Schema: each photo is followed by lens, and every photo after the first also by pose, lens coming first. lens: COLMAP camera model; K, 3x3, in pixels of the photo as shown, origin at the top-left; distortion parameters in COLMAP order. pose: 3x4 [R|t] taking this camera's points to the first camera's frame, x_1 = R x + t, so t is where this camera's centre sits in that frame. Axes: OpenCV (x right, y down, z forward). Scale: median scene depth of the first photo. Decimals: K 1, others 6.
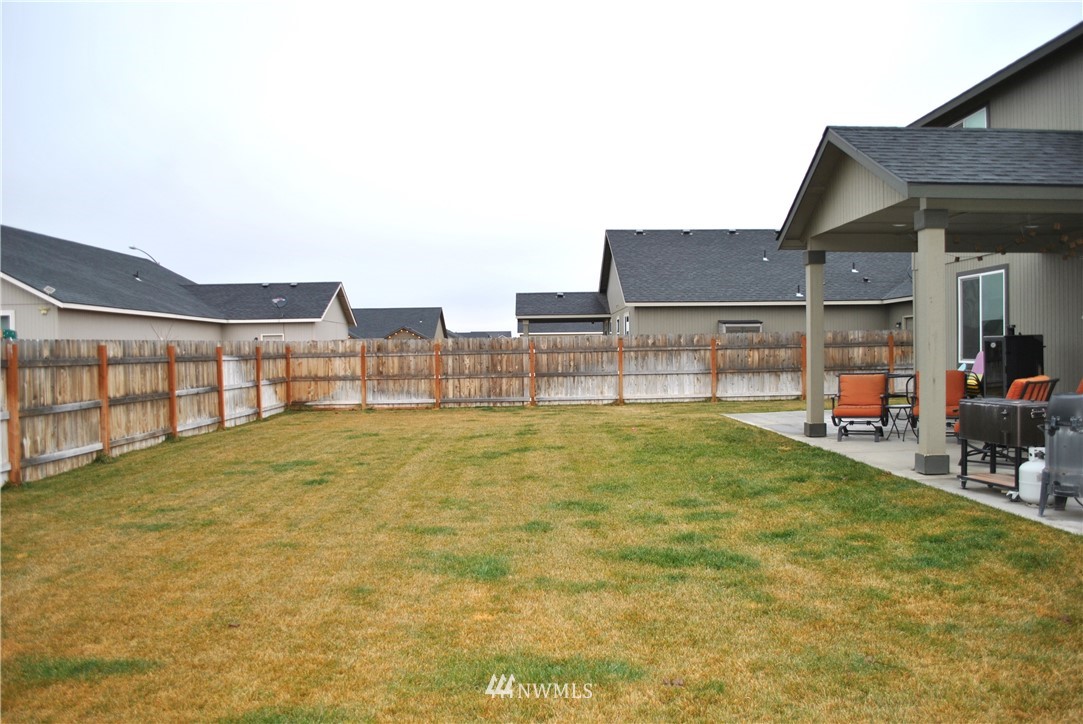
lens RADIAL K [[857.6, 0, 543.5], [0, 857.6, 362.7], [0, 0, 1]] dist [-0.078108, 0.006944]
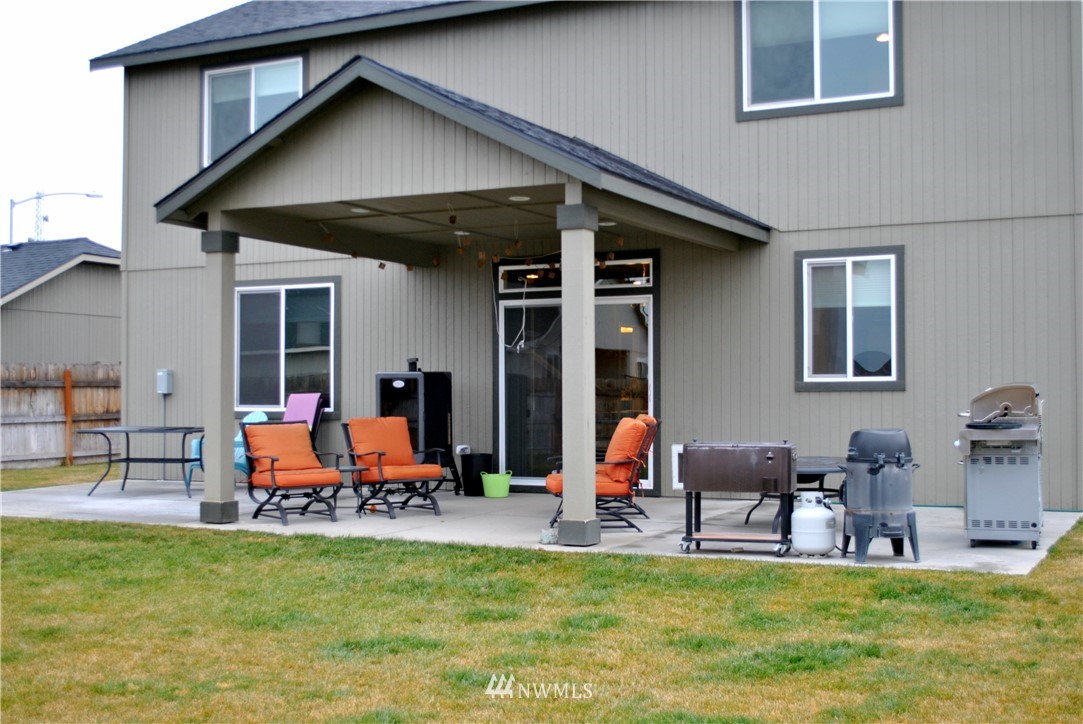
lens RADIAL K [[1355.2, 0, 543.7], [0, 1355.2, 361.7], [0, 0, 1]] dist [-0.040319, 0.000000]
pose [[0.471199, 0.032292, 0.881436, -0.248187], [0.008775, 0.999109, -0.041294, 0.005408], [-0.881983, 0.027192, 0.470495, 0.165422]]
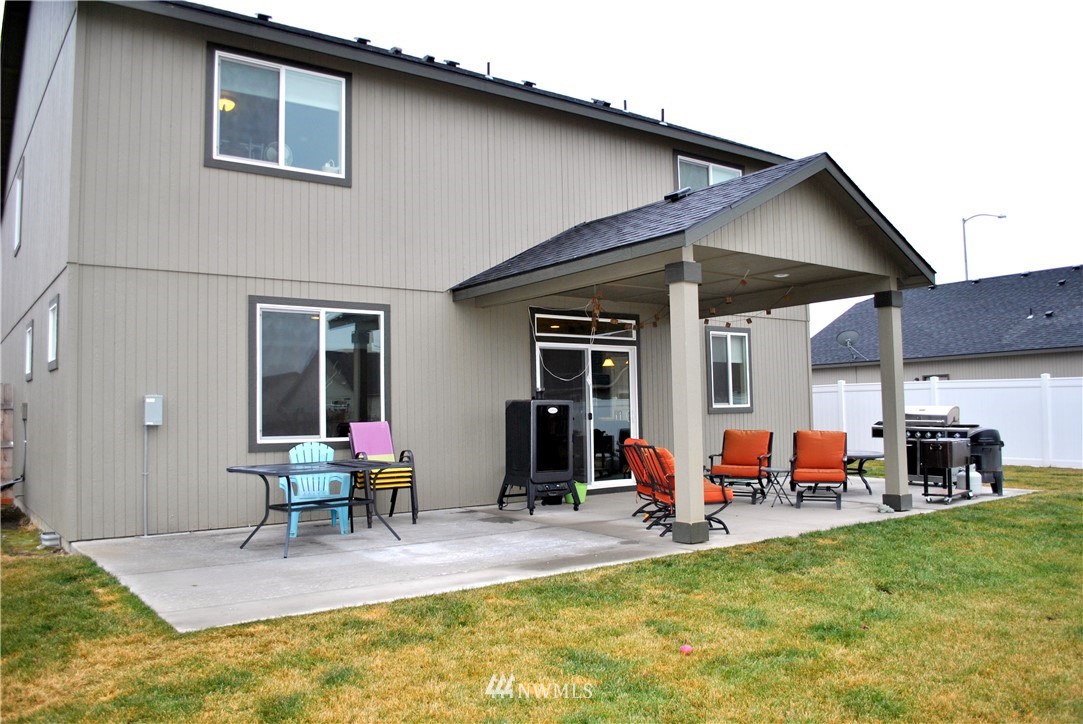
lens RADIAL K [[857.6, 0, 539.5], [0, 857.6, 365.4], [0, 0, 1]] dist [-0.078108, 0.006944]
pose [[-0.582261, 0.065718, 0.810342, -0.086544], [0.034396, 0.997826, -0.056208, -0.009523], [-0.812274, -0.004855, -0.583256, 0.798641]]
